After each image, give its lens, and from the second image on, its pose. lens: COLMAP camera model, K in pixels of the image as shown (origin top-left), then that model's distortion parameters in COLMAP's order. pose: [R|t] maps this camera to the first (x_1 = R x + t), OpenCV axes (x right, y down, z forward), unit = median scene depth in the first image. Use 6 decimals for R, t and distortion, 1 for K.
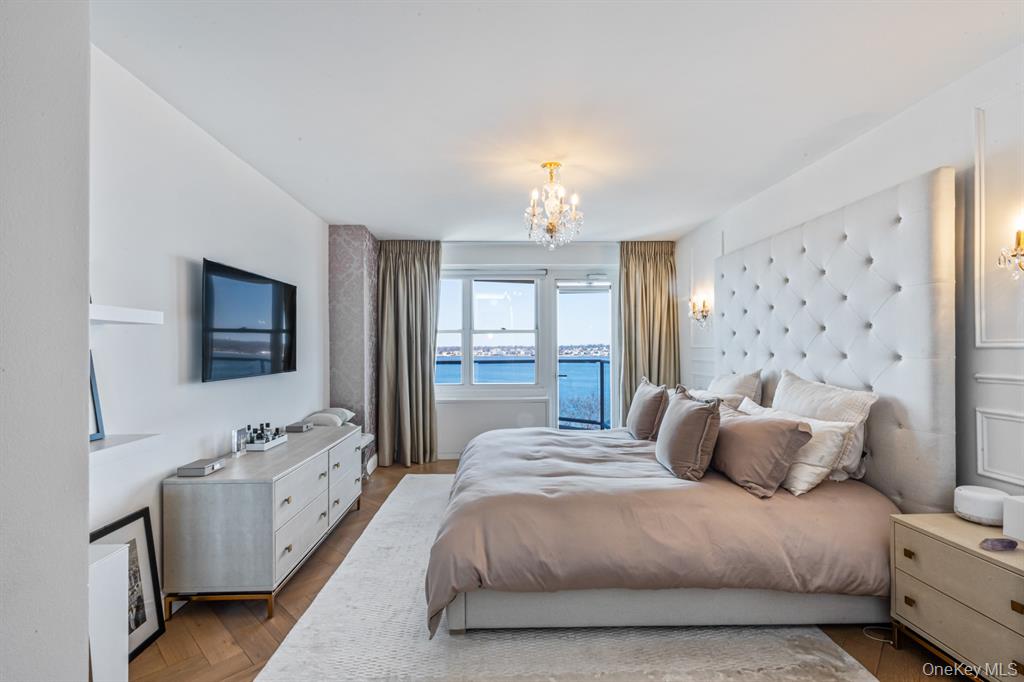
lens RADIAL K [[472.4, 0, 520.0], [0, 472.4, 347.4], [0, 0, 1]] dist [-0.004264, 0.003324]
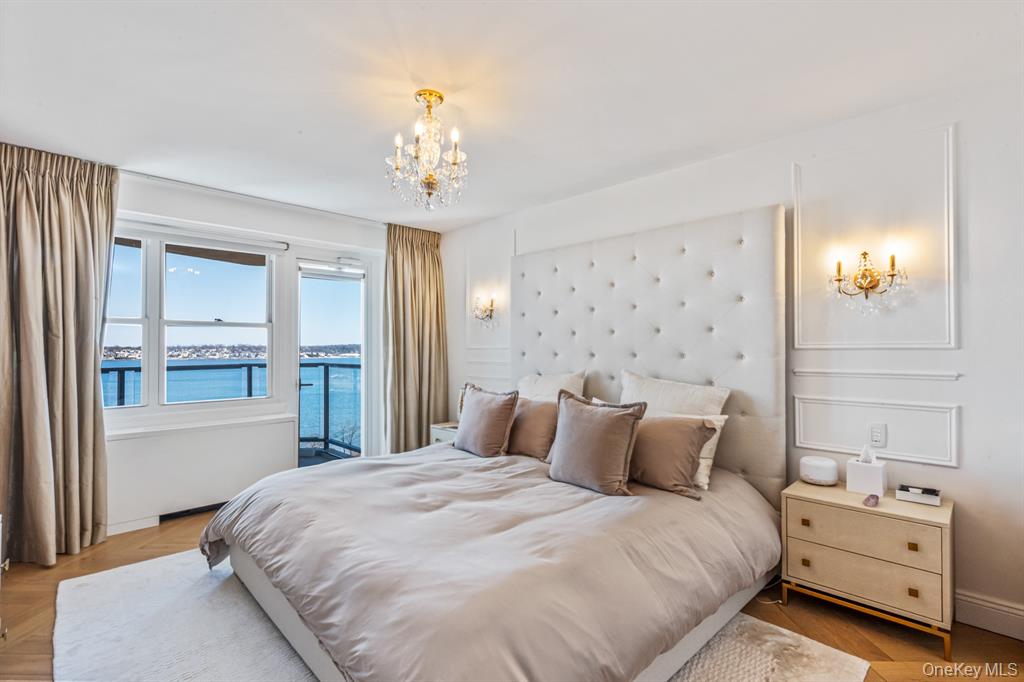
lens RADIAL K [[472.4, 0, 512.2], [0, 472.4, 346.7], [0, 0, 1]] dist [-0.004264, 0.003324]
pose [[0.746255, 0.005388, 0.665638, -0.203759], [-0.002489, 0.999983, -0.005304, 0.001898], [-0.665655, 0.002302, 0.746256, 0.240031]]
